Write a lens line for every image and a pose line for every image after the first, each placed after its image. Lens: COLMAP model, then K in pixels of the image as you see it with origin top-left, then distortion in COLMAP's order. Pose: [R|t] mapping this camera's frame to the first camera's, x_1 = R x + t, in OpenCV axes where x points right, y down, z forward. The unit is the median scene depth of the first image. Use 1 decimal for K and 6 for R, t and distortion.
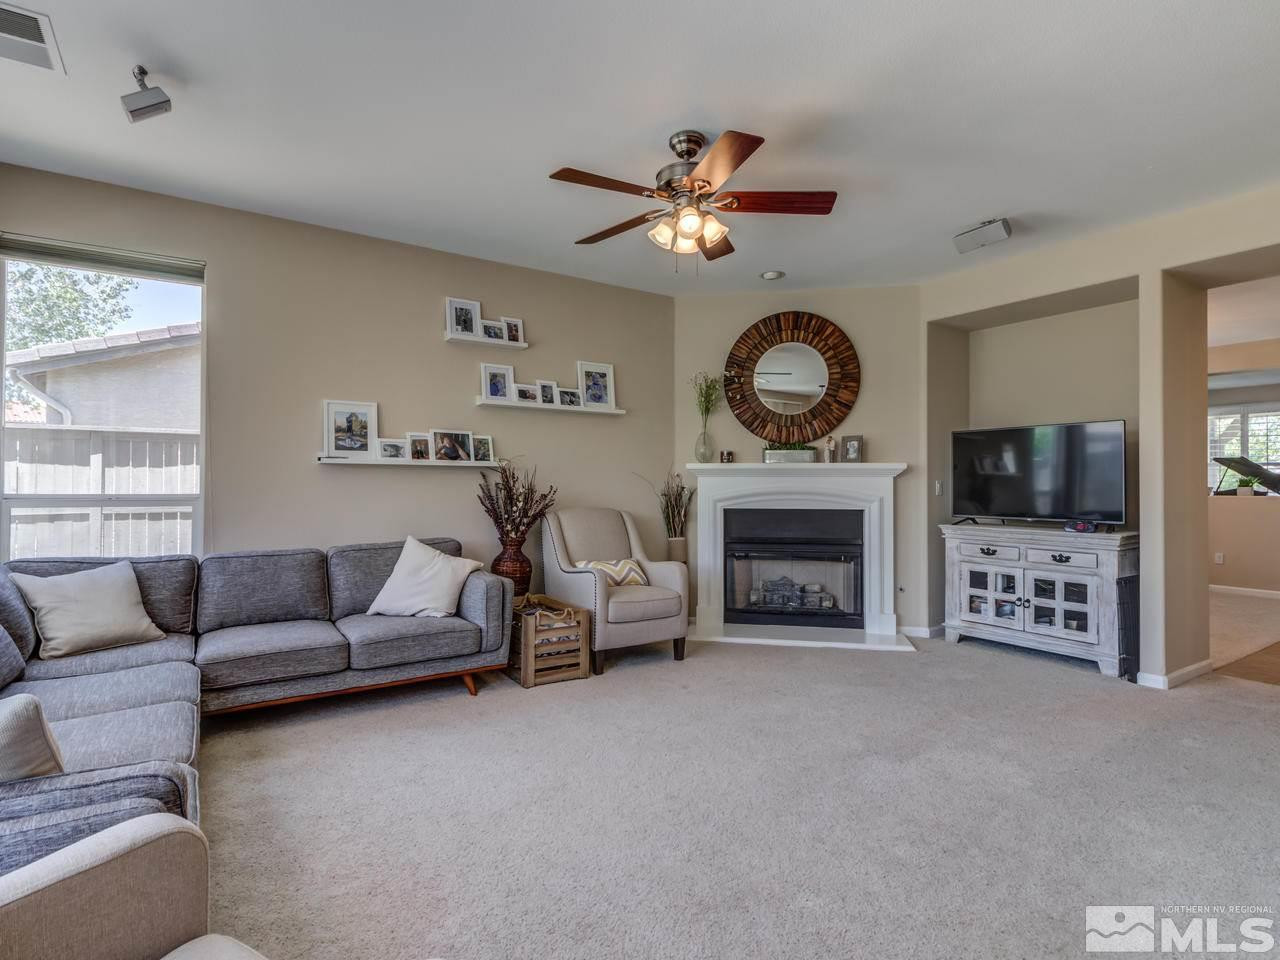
lens RADIAL K [[657.9, 0, 640.6], [0, 657.9, 479.4], [0, 0, 1]] dist [0.011575, -0.006199]
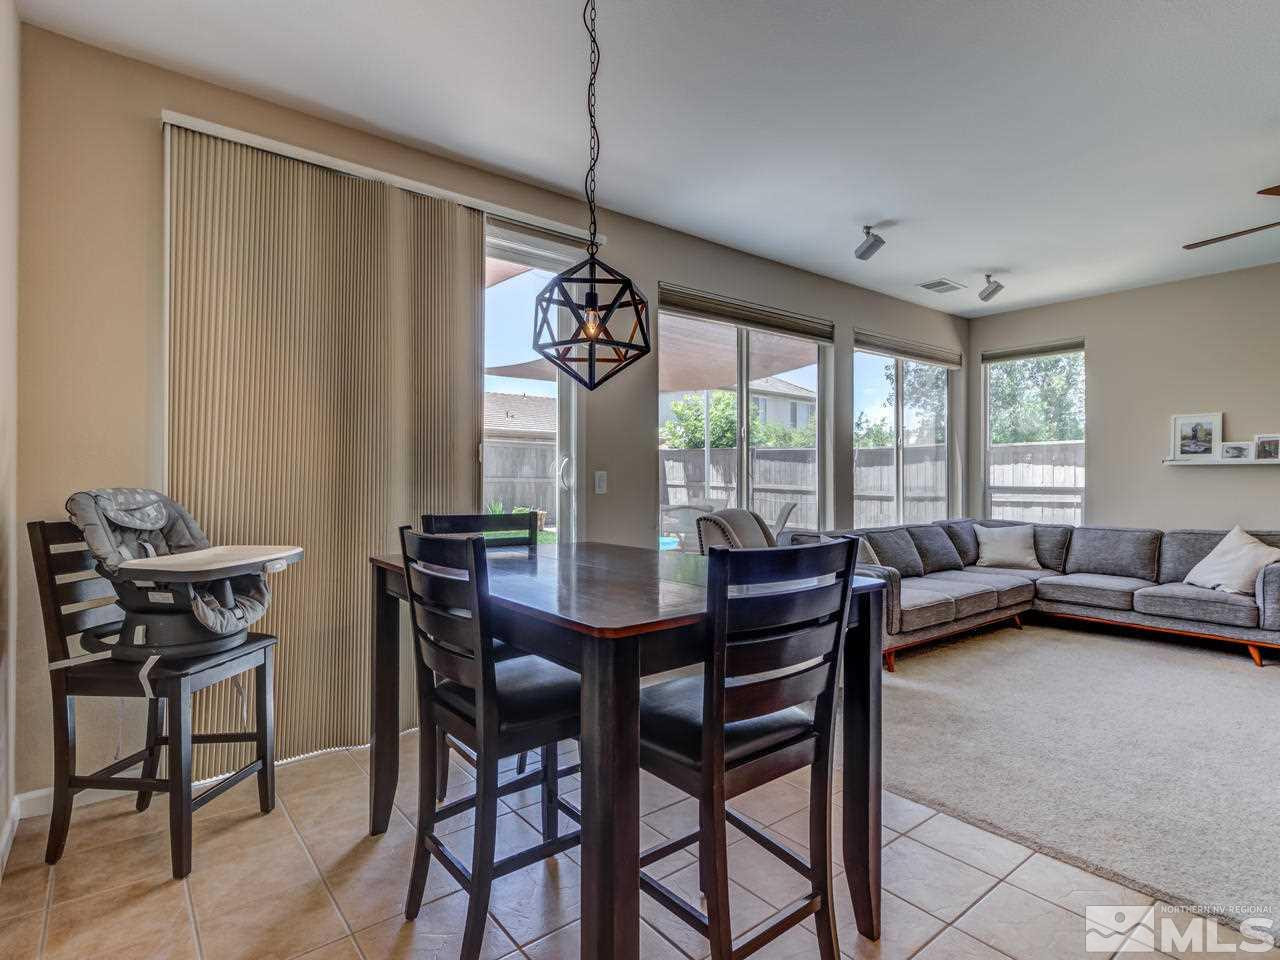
lens RADIAL K [[657.9, 0, 645.5], [0, 657.9, 470.2], [0, 0, 1]] dist [0.011575, -0.006199]
pose [[0.084020, -0.017953, -0.996302, 0.709954], [0.001030, 0.999839, -0.017930, 0.007791], [0.996464, 0.000481, 0.084025, -0.132035]]
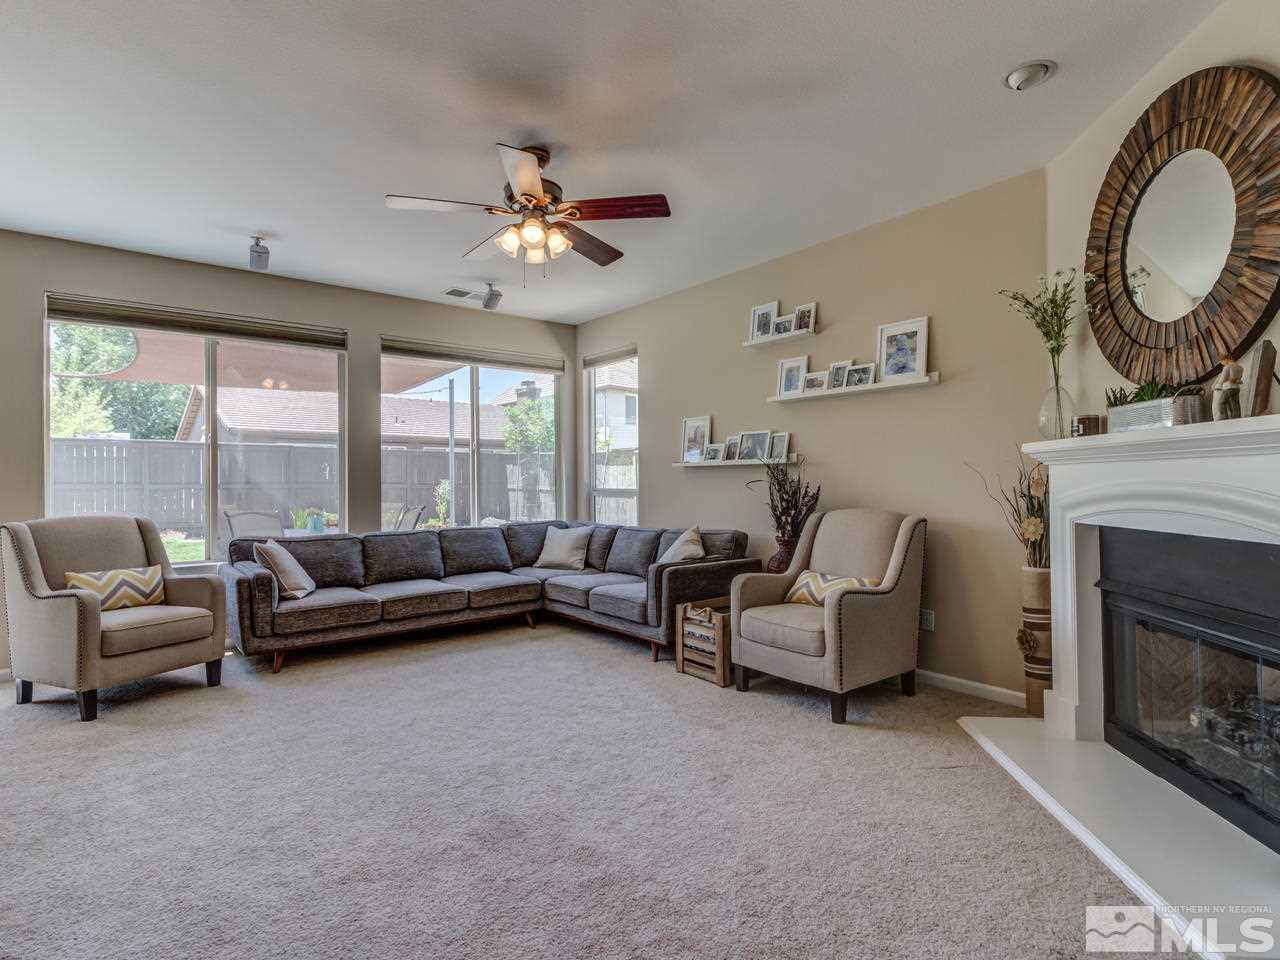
lens RADIAL K [[657.9, 0, 636.8], [0, 657.9, 473.6], [0, 0, 1]] dist [0.011575, -0.006199]
pose [[0.100049, -0.018772, -0.994805, 0.817929], [0.011558, 0.999776, -0.017704, 0.011792], [0.994915, -0.009727, 0.100243, 0.761378]]
